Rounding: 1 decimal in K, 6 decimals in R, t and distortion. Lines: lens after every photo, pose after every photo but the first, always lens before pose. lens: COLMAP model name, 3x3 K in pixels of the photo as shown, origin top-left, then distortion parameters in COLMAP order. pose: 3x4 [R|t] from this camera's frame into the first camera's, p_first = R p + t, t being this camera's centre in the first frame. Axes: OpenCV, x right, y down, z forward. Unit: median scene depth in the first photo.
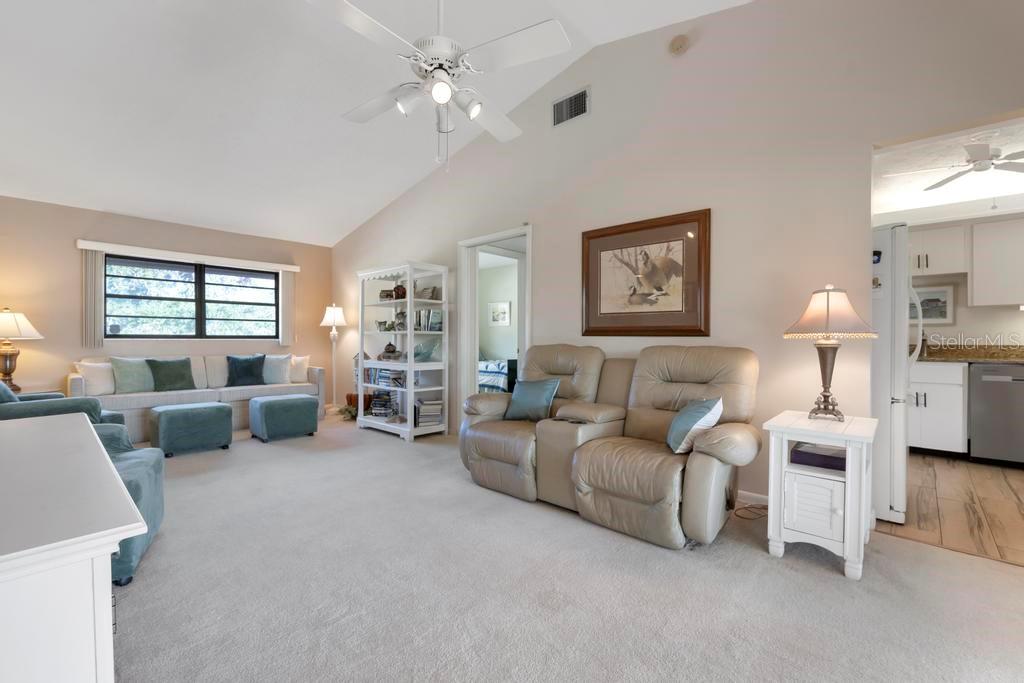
lens RADIAL K [[445.0, 0, 514.4], [0, 445.0, 336.9], [0, 0, 1]] dist [0.010777, 0.000871]
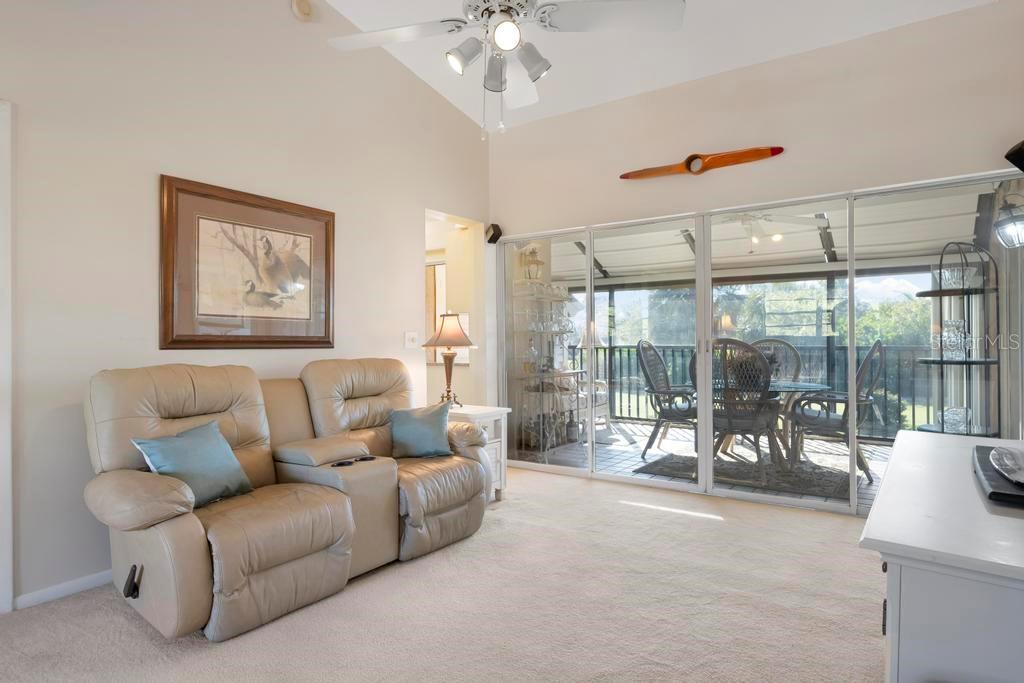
lens RADIAL K [[583.0, 0, 512.8], [0, 583.0, 336.1], [0, 0, 1]] dist [-0.003177, 0.000011]
pose [[-0.130649, 0.005630, 0.991413, -0.755288], [0.000009, 0.999984, -0.005678, -0.017628], [-0.991429, -0.000733, -0.130647, 0.713216]]
